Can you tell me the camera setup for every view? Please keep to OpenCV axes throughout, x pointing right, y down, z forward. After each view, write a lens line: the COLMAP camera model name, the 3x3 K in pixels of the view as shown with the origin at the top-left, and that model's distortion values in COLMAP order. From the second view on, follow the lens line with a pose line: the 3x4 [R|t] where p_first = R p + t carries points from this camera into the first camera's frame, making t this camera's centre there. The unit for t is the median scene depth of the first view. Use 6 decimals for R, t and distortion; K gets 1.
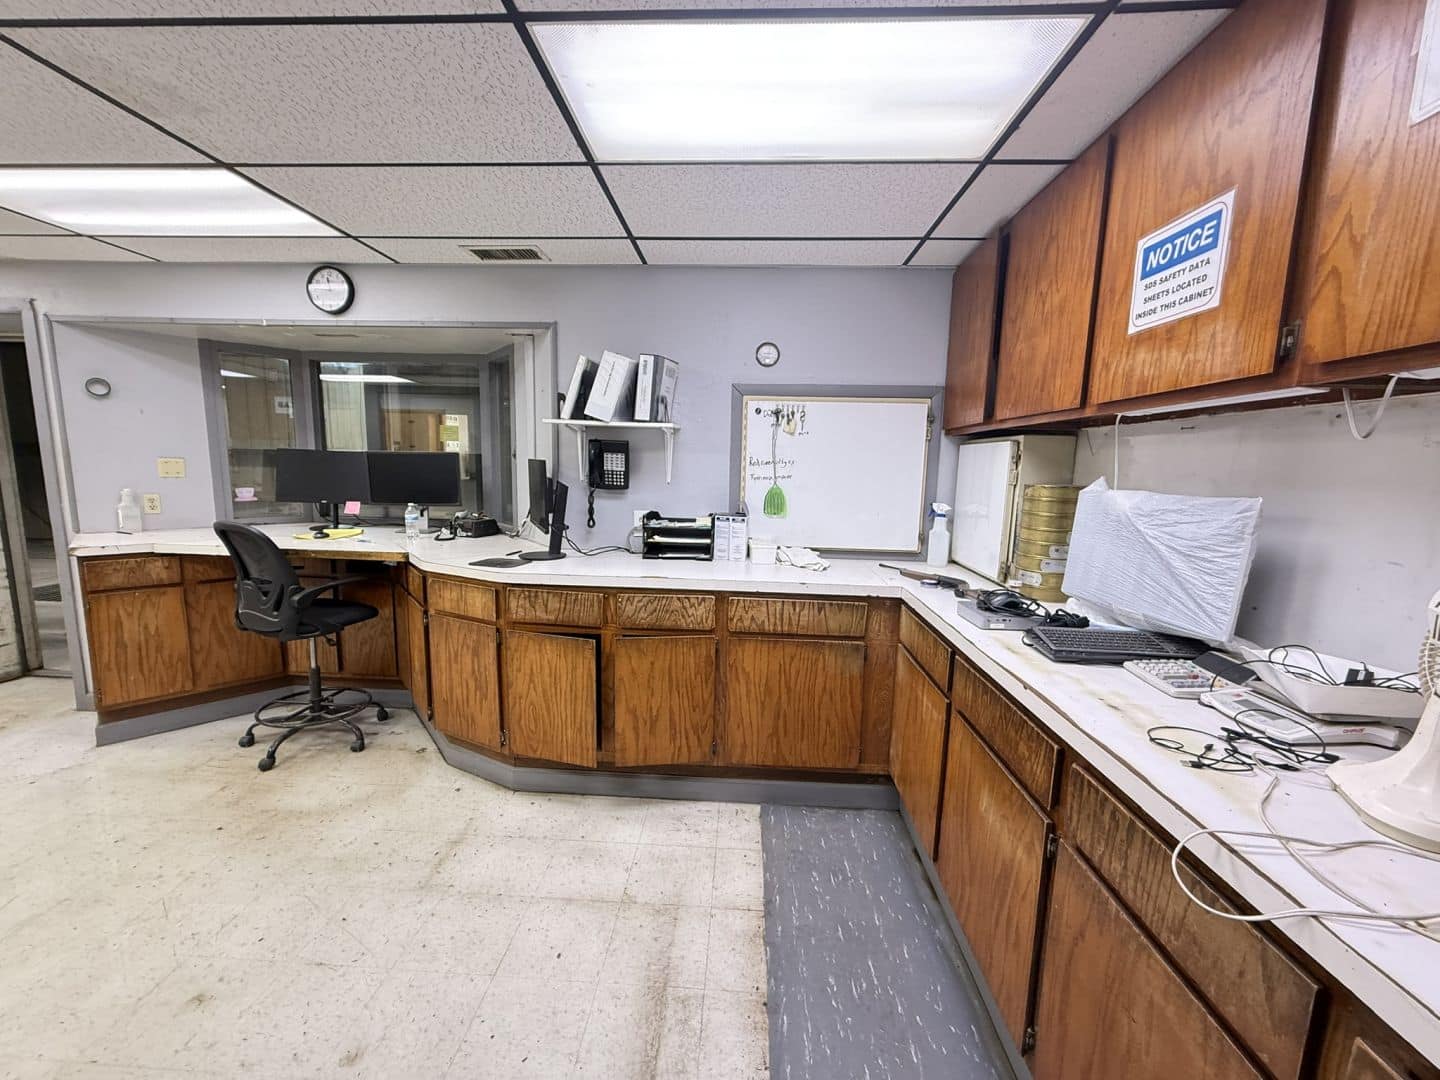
lens RADIAL K [[573.8, 0, 720.0], [0, 573.8, 540.0], [0, 0, 1]] dist [0.000014, 0.000011]
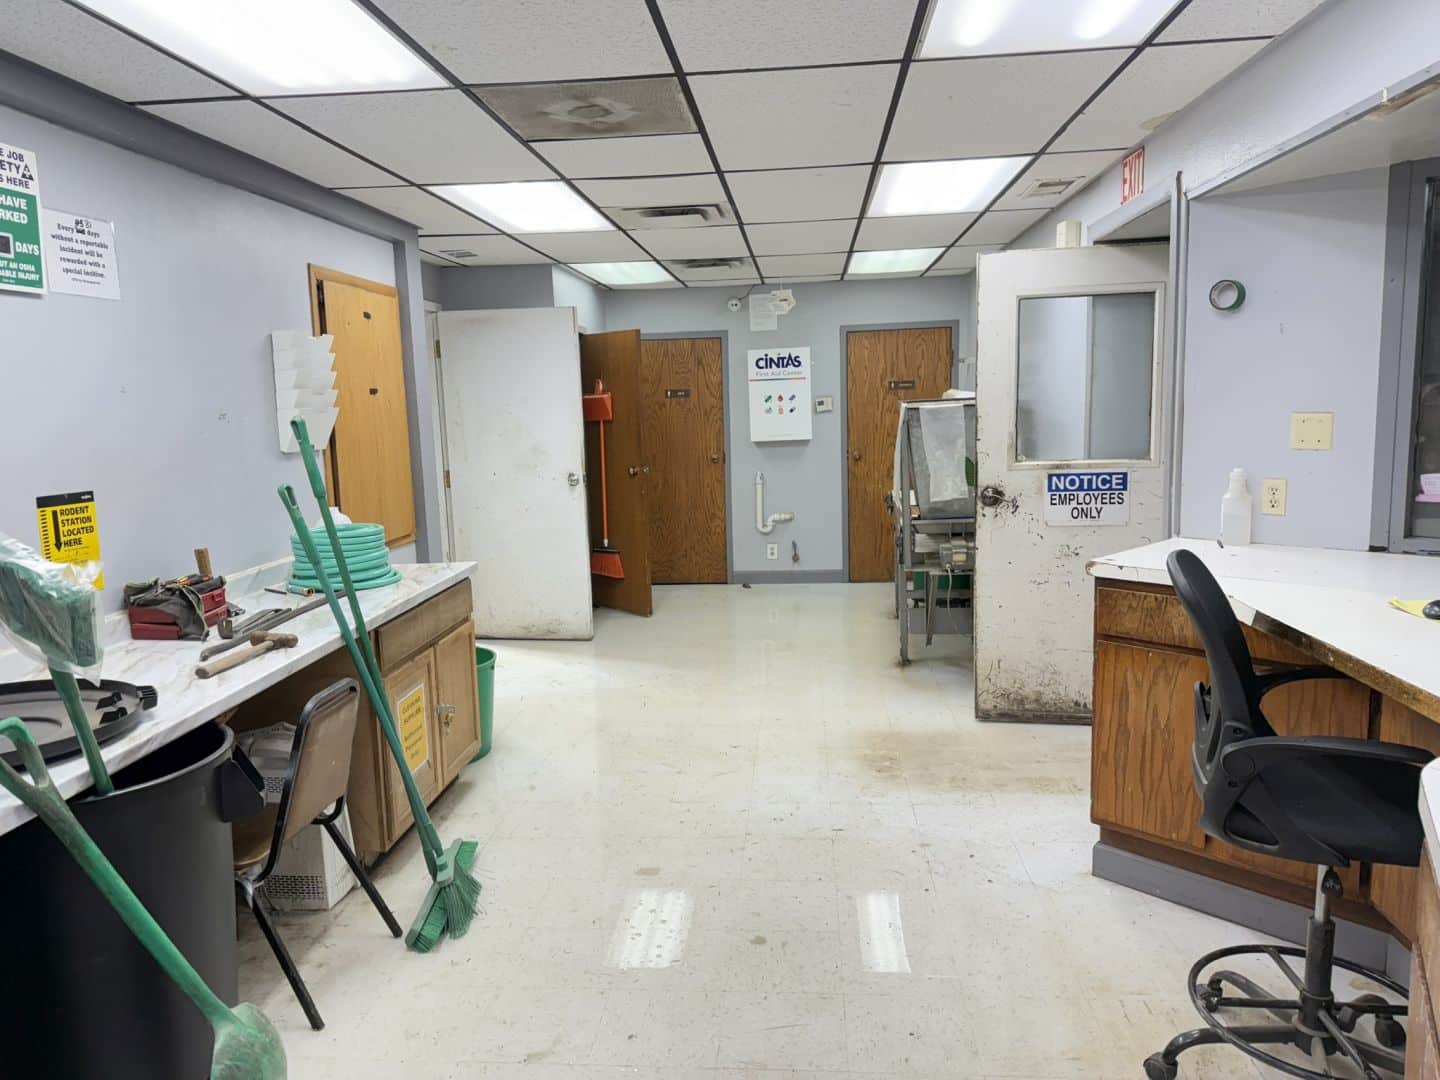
lens RADIAL K [[1034.5, 0, 720.0], [0, 1034.5, 540.0], [0, 0, 1]] dist [0.001302, 0.000164]
pose [[-0.032955, 0.116068, -0.992694, 0.019385], [-0.107997, 0.987005, 0.118988, -0.093064], [0.993605, 0.111130, -0.019992, 0.559100]]
